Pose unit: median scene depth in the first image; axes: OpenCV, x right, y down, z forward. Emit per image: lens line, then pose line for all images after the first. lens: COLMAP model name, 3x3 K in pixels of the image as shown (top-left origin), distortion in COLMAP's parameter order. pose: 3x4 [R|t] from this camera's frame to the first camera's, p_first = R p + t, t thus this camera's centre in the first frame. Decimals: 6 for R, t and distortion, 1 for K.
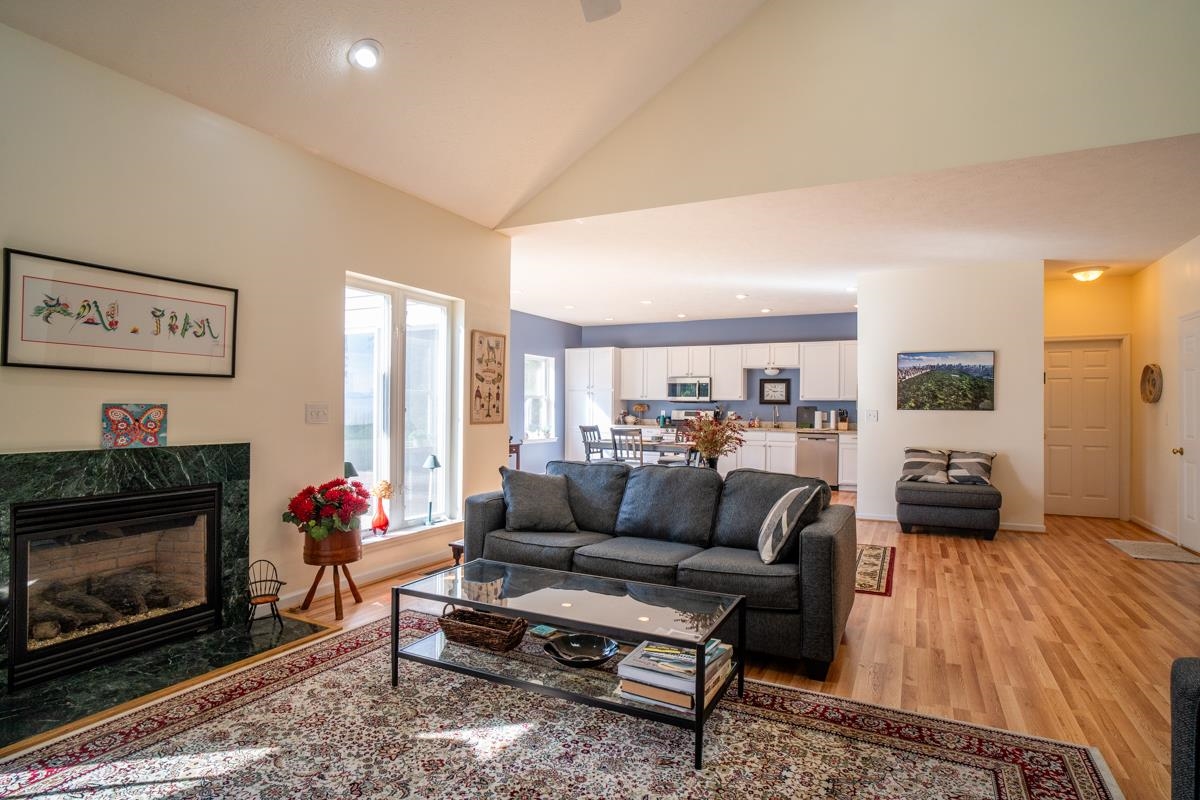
lens RADIAL K [[626.0, 0, 598.1], [0, 626.0, 400.4], [0, 0, 1]] dist [-0.032931, 0.011144]
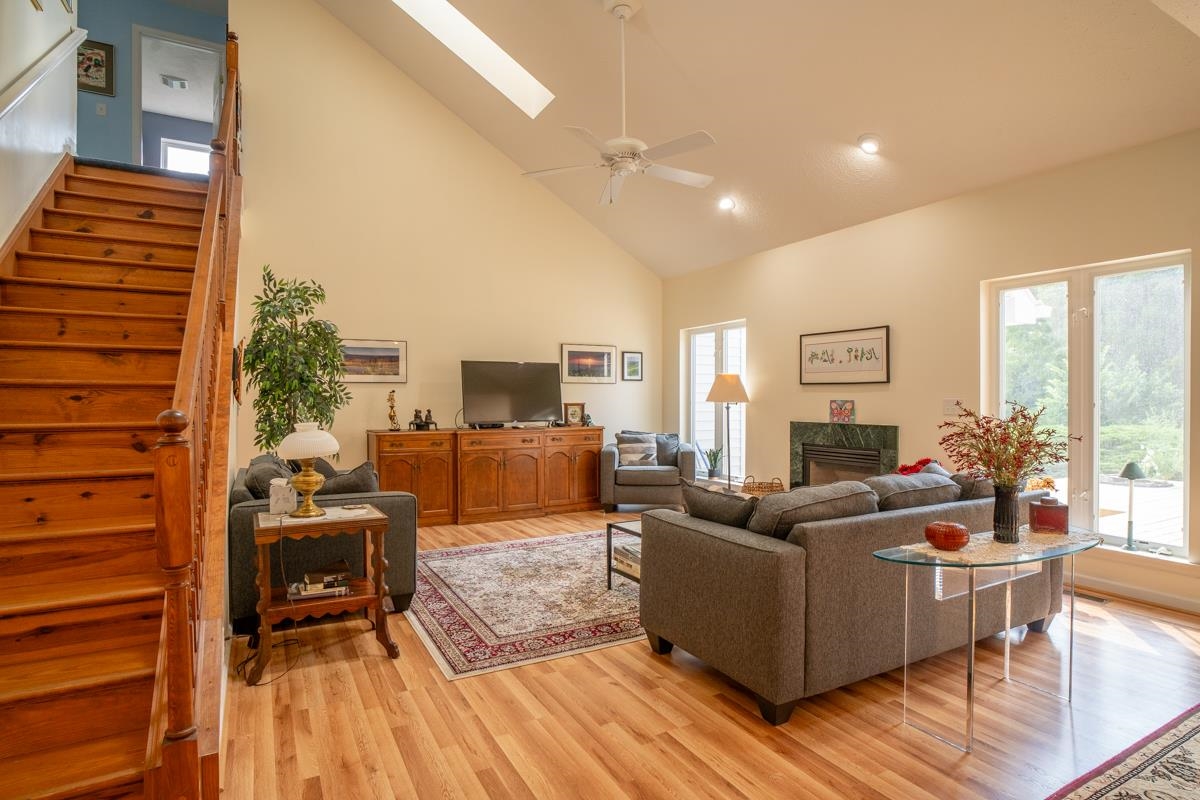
lens RADIAL K [[626.0, 0, 602.1], [0, 626.0, 399.3], [0, 0, 1]] dist [-0.032931, 0.011144]
pose [[-0.558239, -0.009412, -0.829627, 0.669847], [0.002945, 0.999907, -0.013326, 0.014090], [0.829675, -0.009883, -0.558160, 0.779310]]
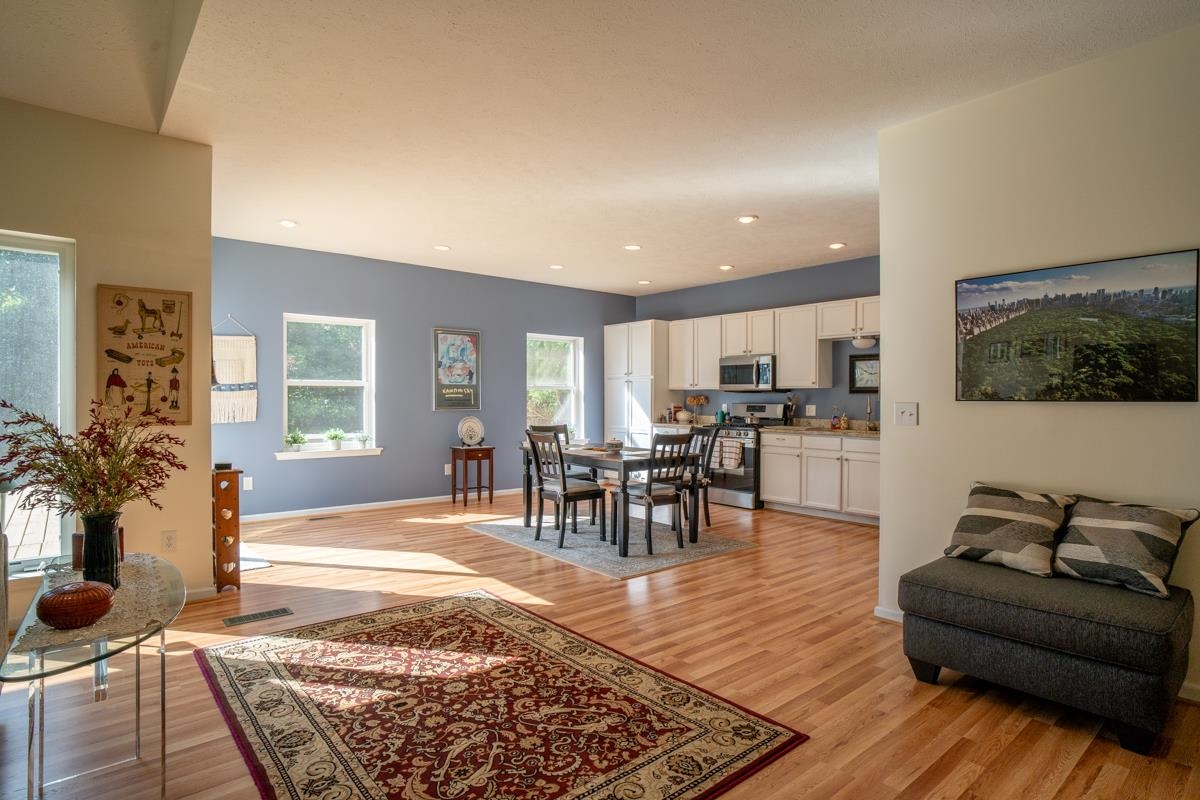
lens RADIAL K [[626.0, 0, 599.5], [0, 626.0, 395.0], [0, 0, 1]] dist [-0.032931, 0.011144]
pose [[0.921106, -0.009977, -0.389183, 0.511270], [0.010249, 0.999947, -0.001378, 0.010434], [0.389176, -0.002719, 0.921159, 0.570989]]
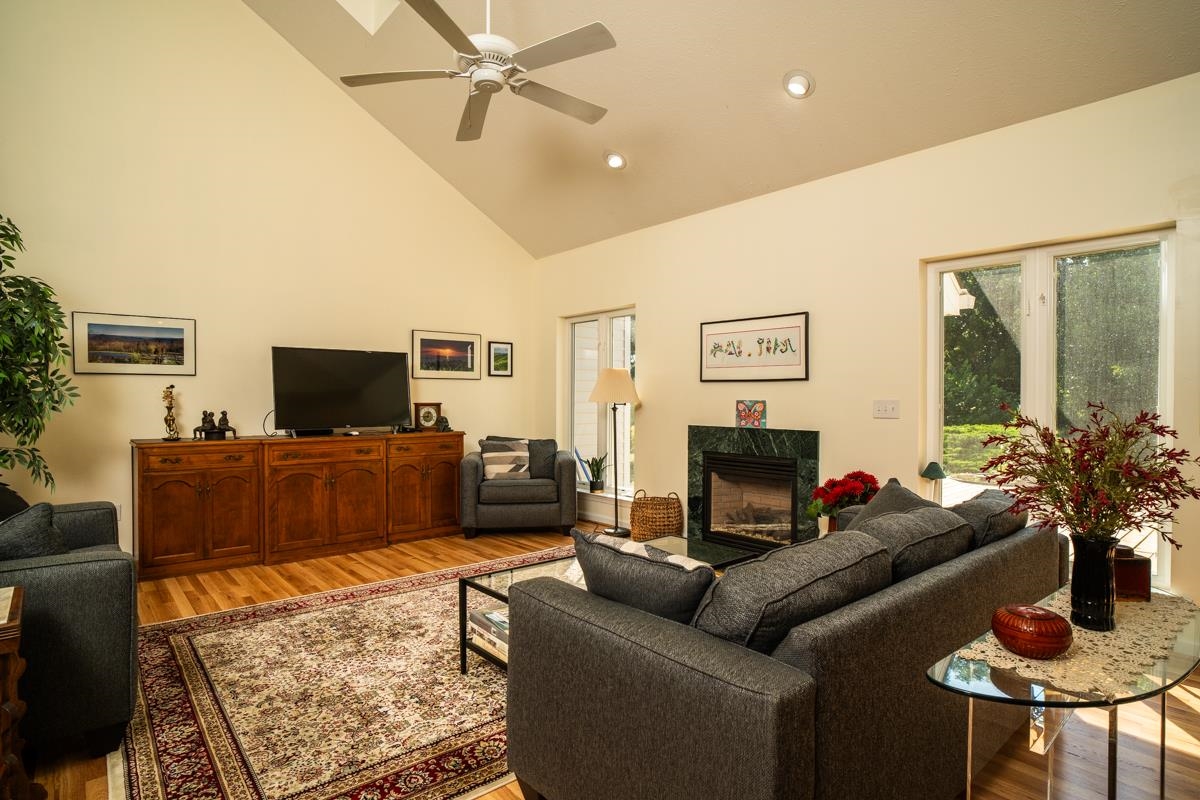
lens RADIAL K [[626.0, 0, 597.6], [0, 626.0, 404.9], [0, 0, 1]] dist [-0.032931, 0.011144]
pose [[-0.383449, -0.001649, -0.923561, 0.481431], [0.002035, 0.999994, -0.002630, 0.011124], [0.923560, -0.002888, -0.383443, 0.670681]]
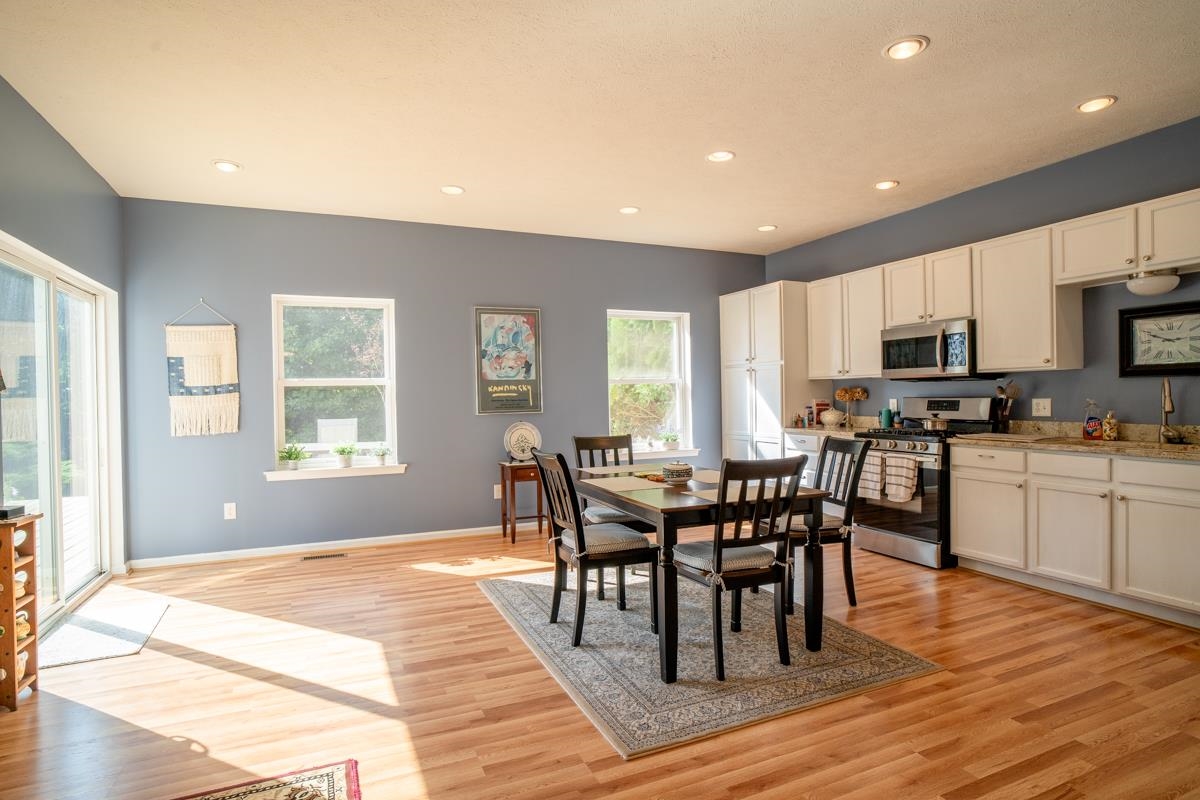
lens RADIAL K [[626.0, 0, 603.2], [0, 626.0, 399.7], [0, 0, 1]] dist [-0.032931, 0.011144]
pose [[0.781446, -0.020483, -0.623637, 0.464217], [0.031044, 0.999500, 0.006071, 0.013873], [0.623200, -0.024104, 0.781691, 0.987562]]
